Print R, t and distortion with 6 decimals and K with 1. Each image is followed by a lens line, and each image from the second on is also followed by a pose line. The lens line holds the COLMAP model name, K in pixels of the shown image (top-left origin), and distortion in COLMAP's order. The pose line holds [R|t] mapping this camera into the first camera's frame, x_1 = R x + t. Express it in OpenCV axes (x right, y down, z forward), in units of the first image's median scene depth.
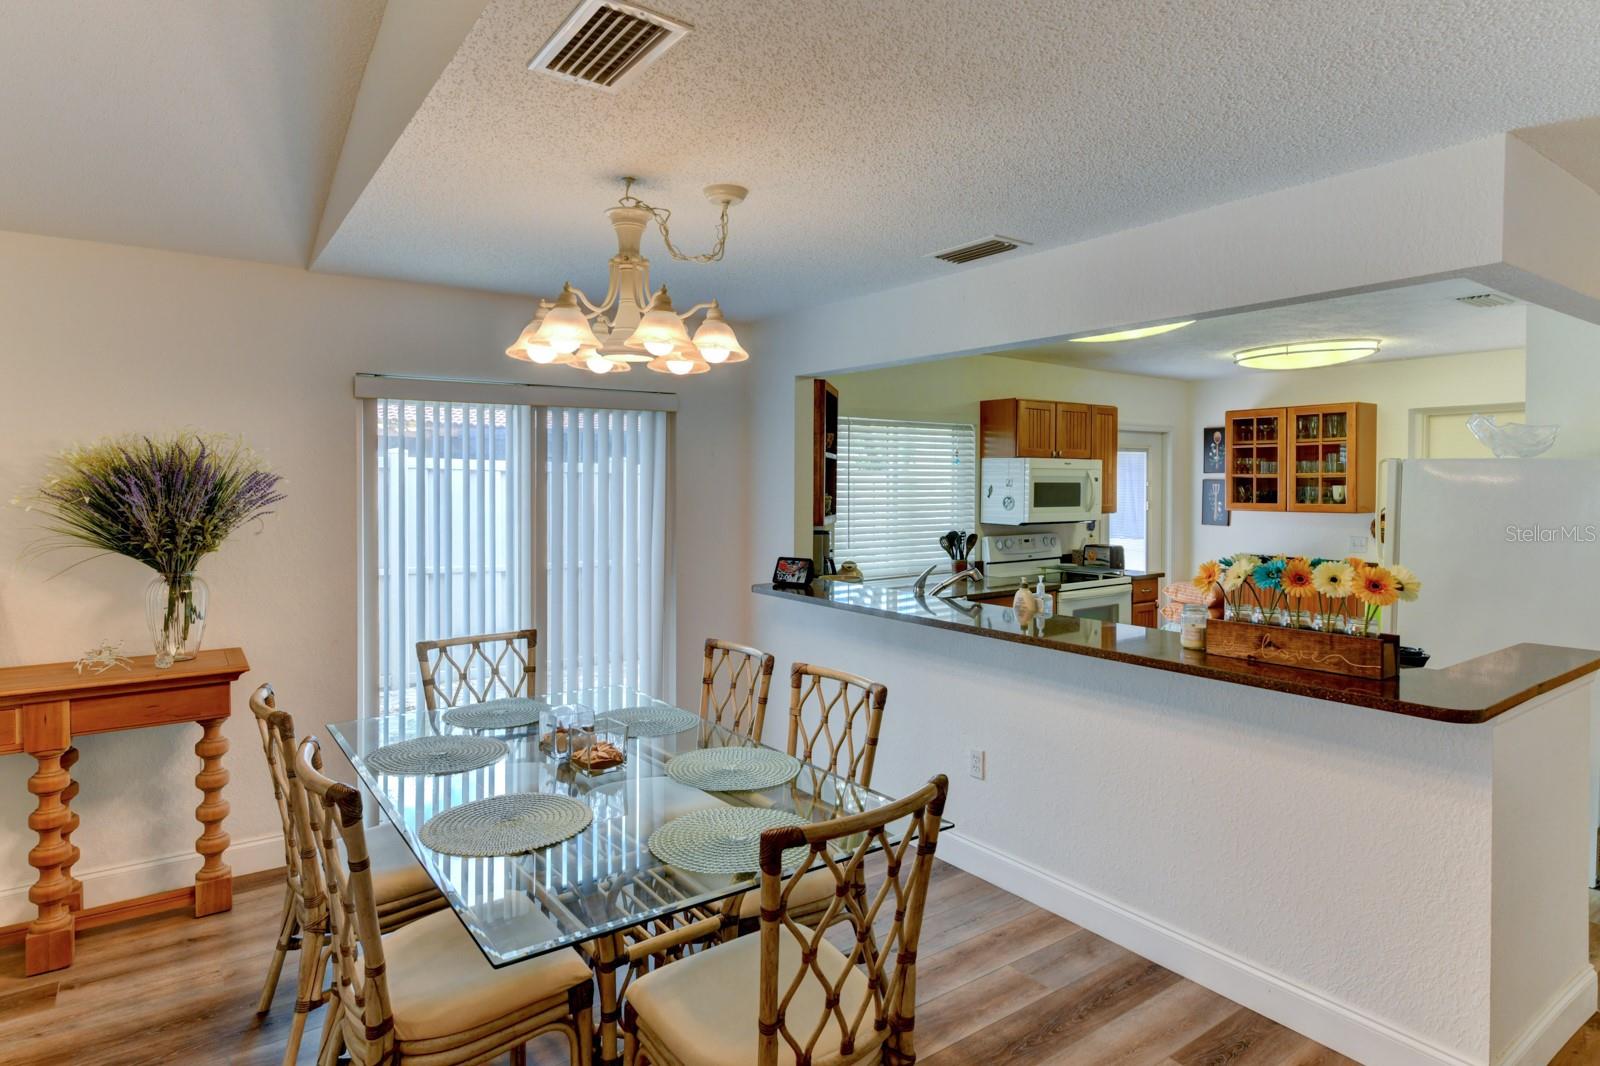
lens RADIAL K [[860.9, 0, 780.7], [0, 860.9, 500.5], [0, 0, 1]] dist [0.004441, -0.000427]
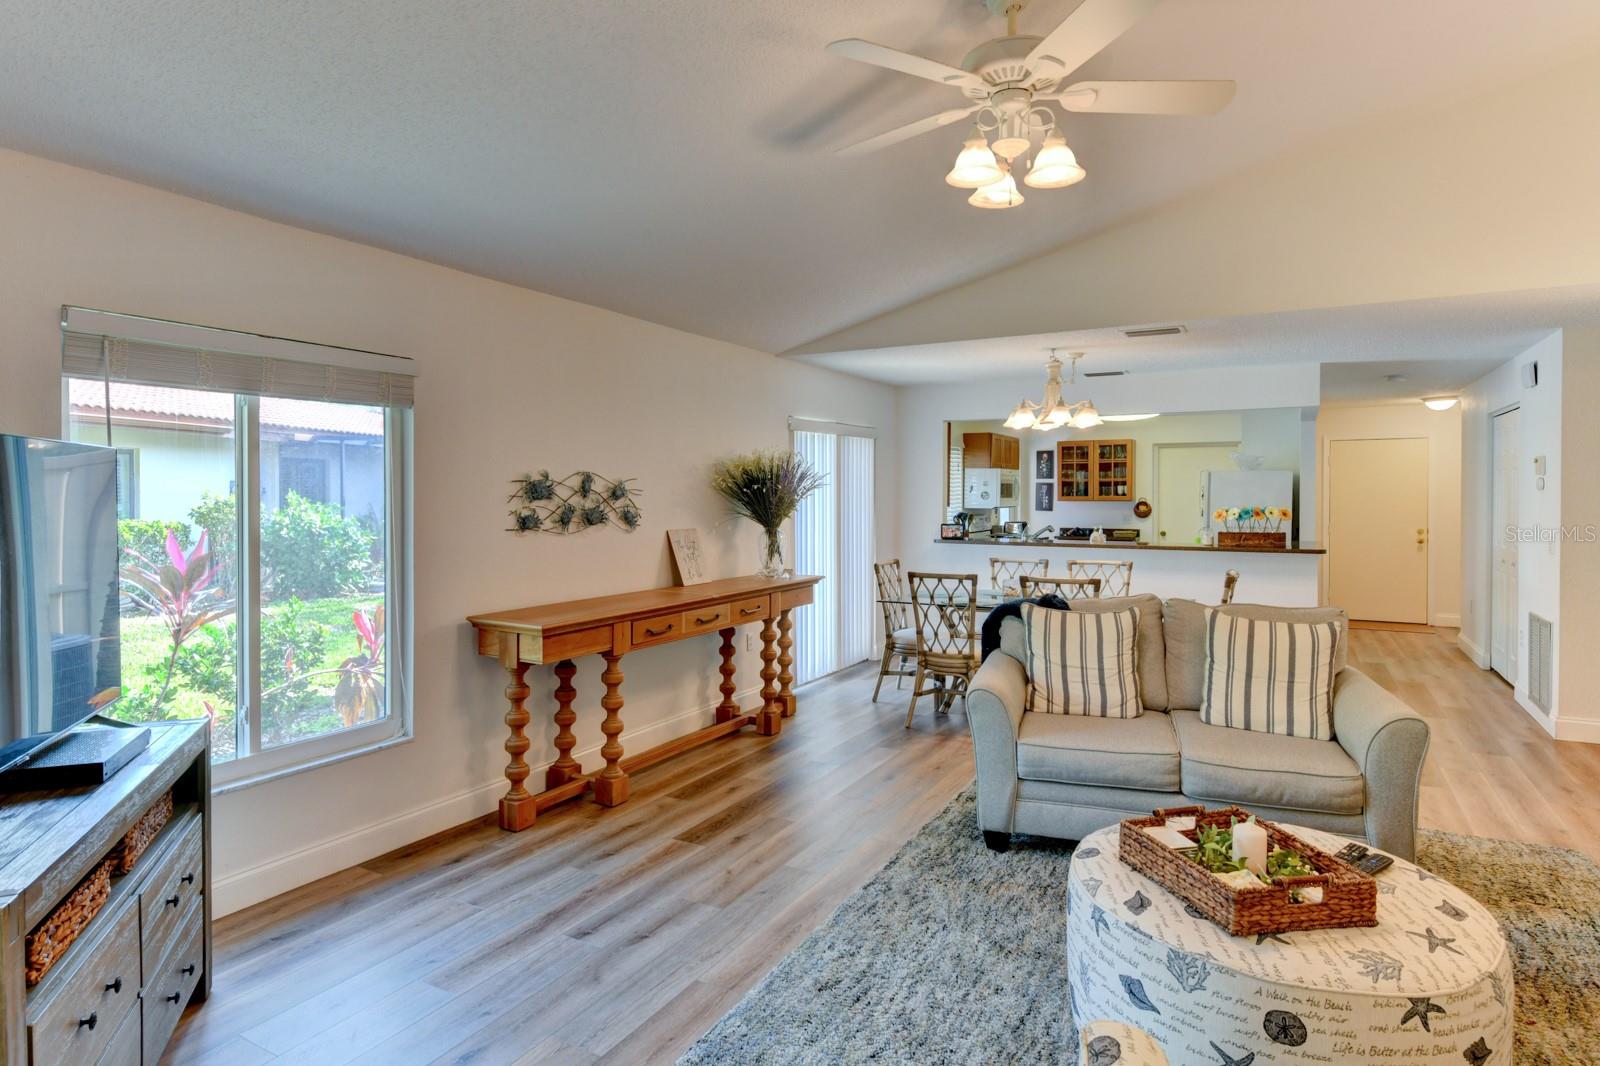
lens RADIAL K [[876.0, 0, 802.8], [0, 876.0, 505.5], [0, 0, 1]] dist [-0.001983, -0.000289]
pose [[0.901167, -0.009182, 0.433375, -0.759759], [0.012010, 0.999921, -0.003790, 0.023584], [-0.433305, 0.008620, 0.901206, -0.359563]]
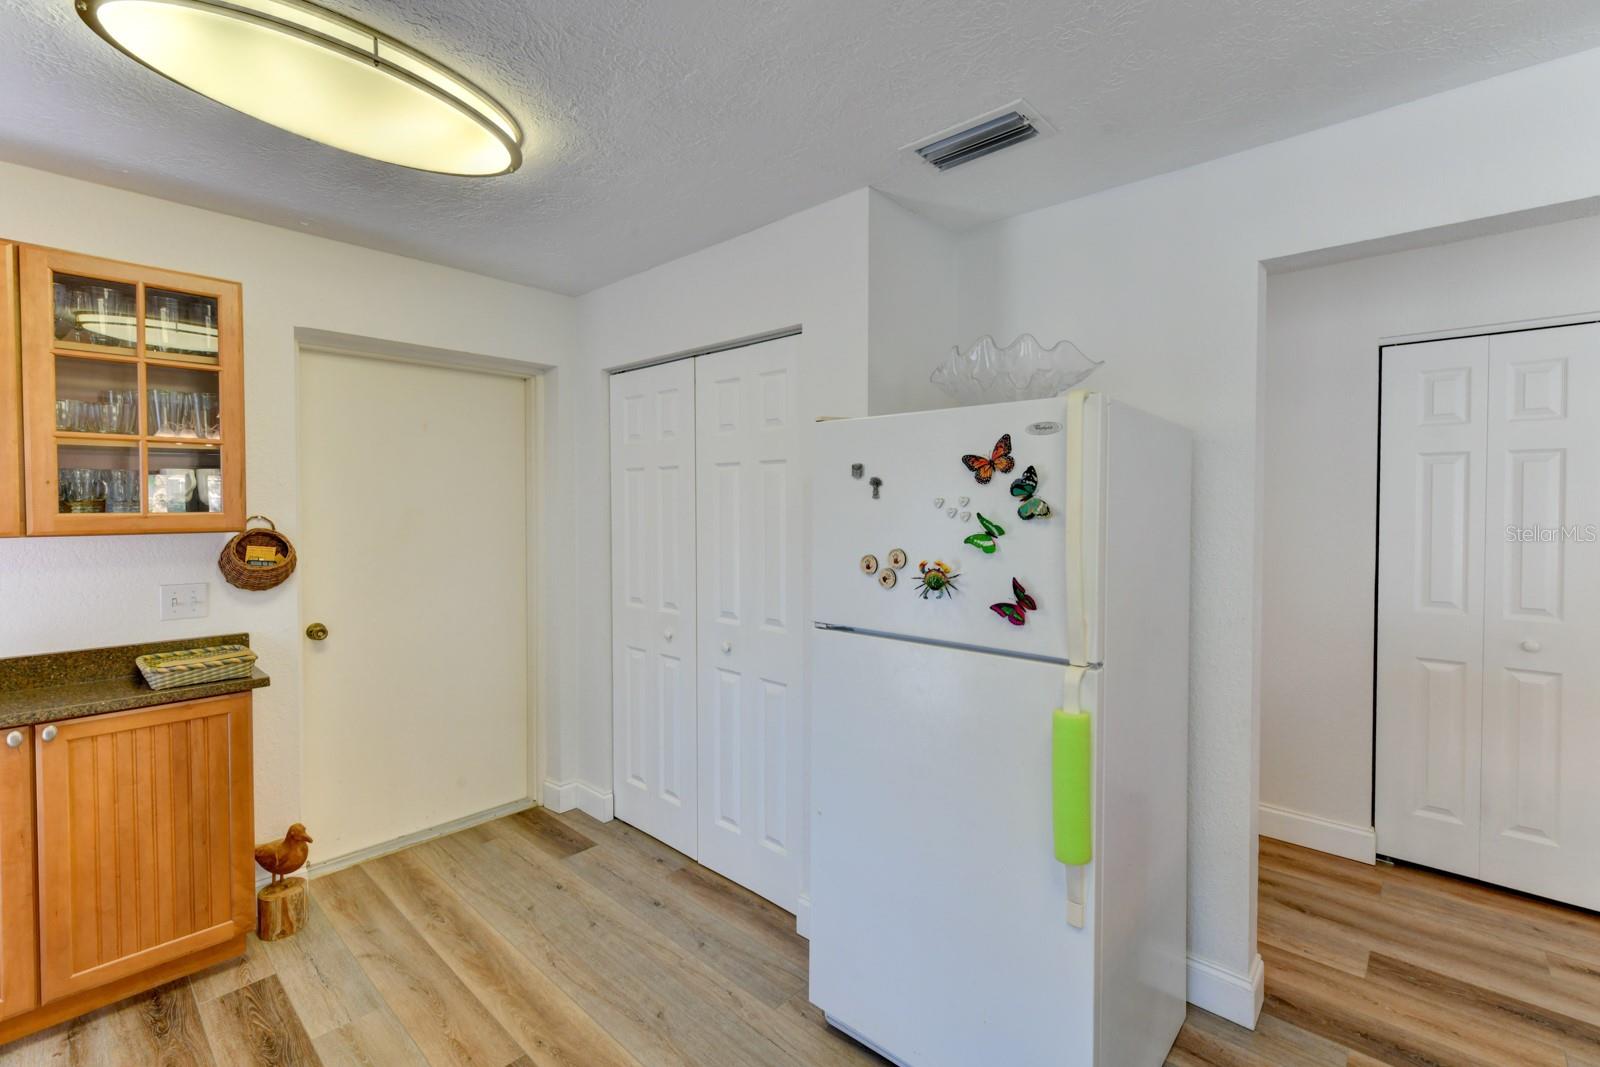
lens RADIAL K [[705.1, 0, 806.5], [0, 705.1, 518.7], [0, 0, 1]] dist [0.006901, 0.000039]
pose [[-0.216588, -0.025284, 0.975936, 0.247380], [0.019281, 0.999359, 0.030170, 0.002803], [-0.976073, 0.025351, -0.215961, 0.807158]]
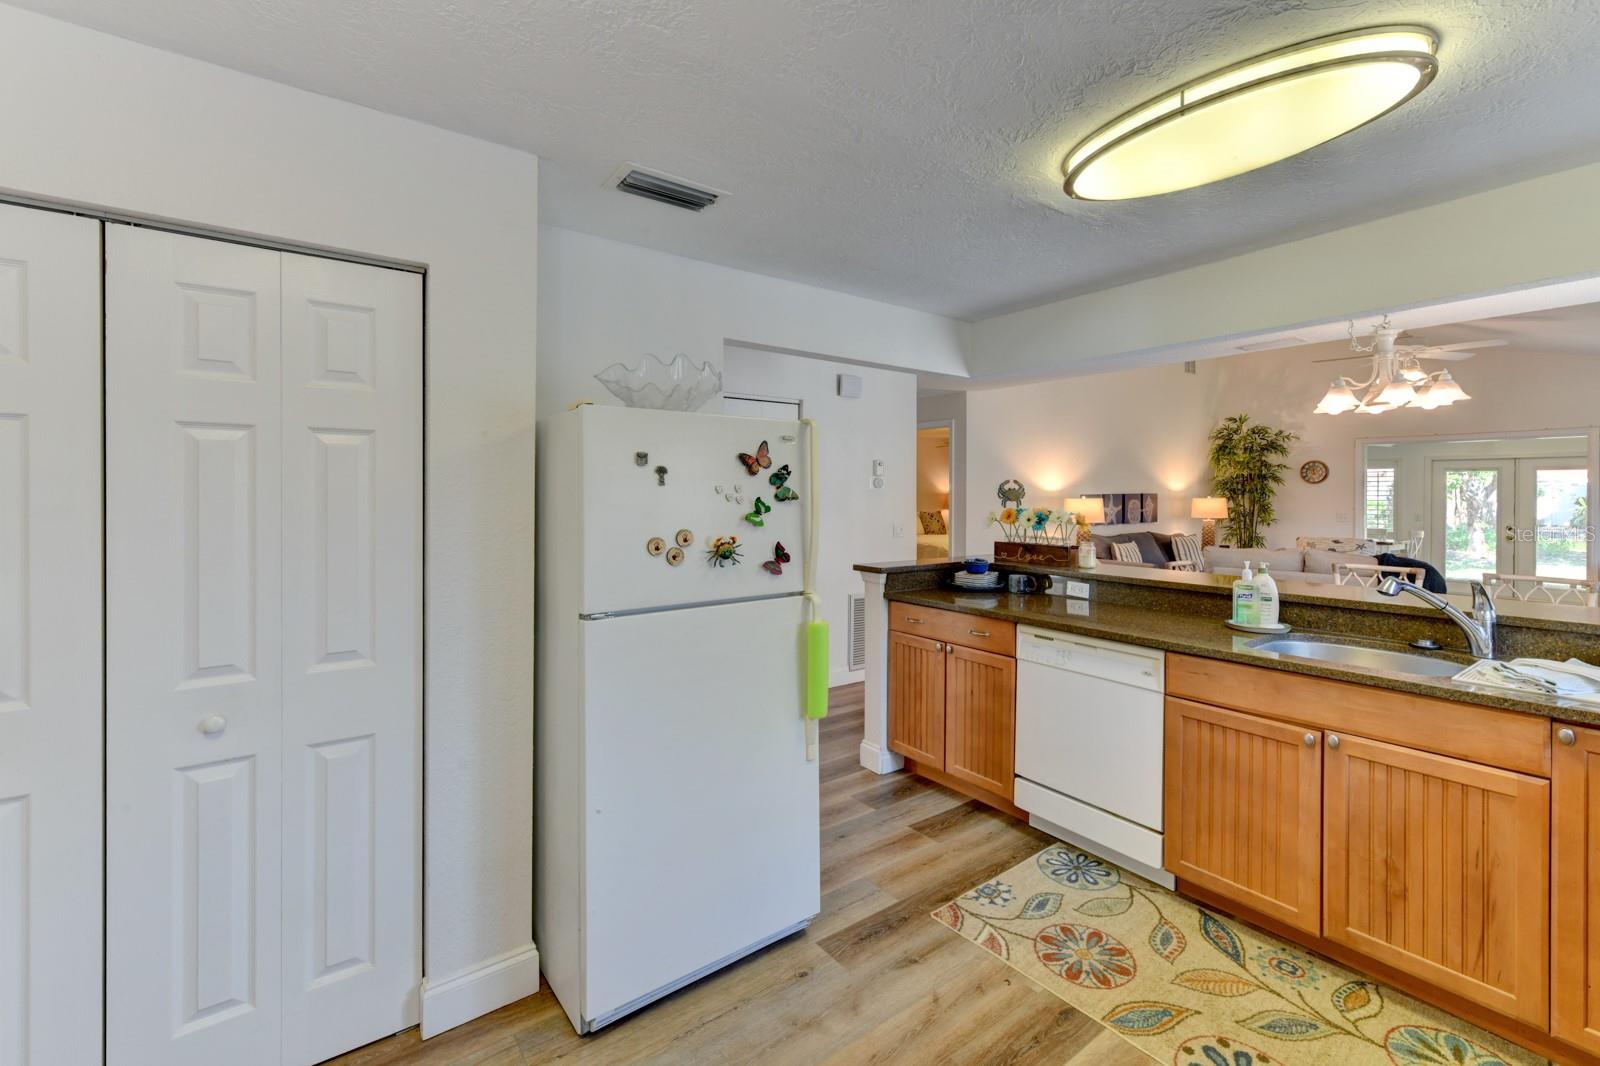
lens RADIAL K [[701.0, 0, 804.4], [0, 701.0, 491.8], [0, 0, 1]] dist [0.000299, 0.000256]
pose [[-0.999471, -0.003542, -0.032330, 0.485395], [-0.004191, 0.999790, 0.020045, -0.000107], [0.032252, 0.020170, -0.999276, 1.049911]]
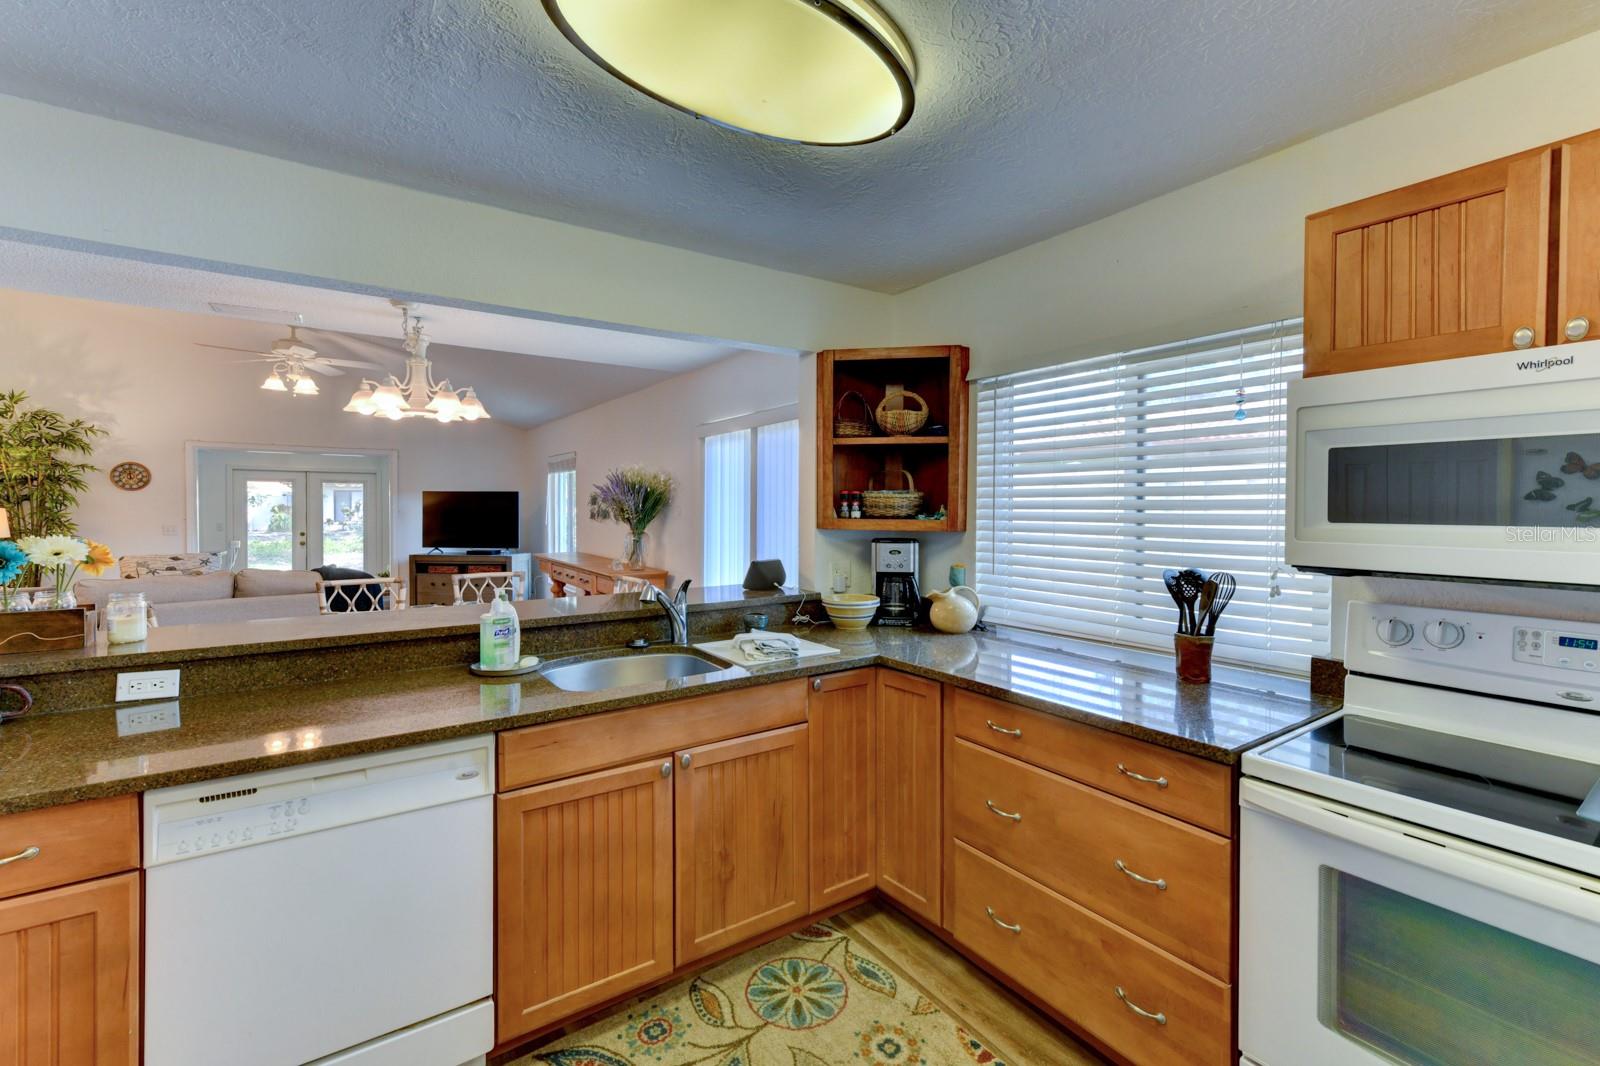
lens RADIAL K [[674.8, 0, 807.5], [0, 674.8, 520.1], [0, 0, 1]] dist [0.003036, 0.000324]
pose [[0.000750, 0.020735, -0.999785, 0.533378], [-0.024658, 0.999481, 0.020710, 0.006474], [0.999696, 0.024638, 0.001261, 0.760455]]
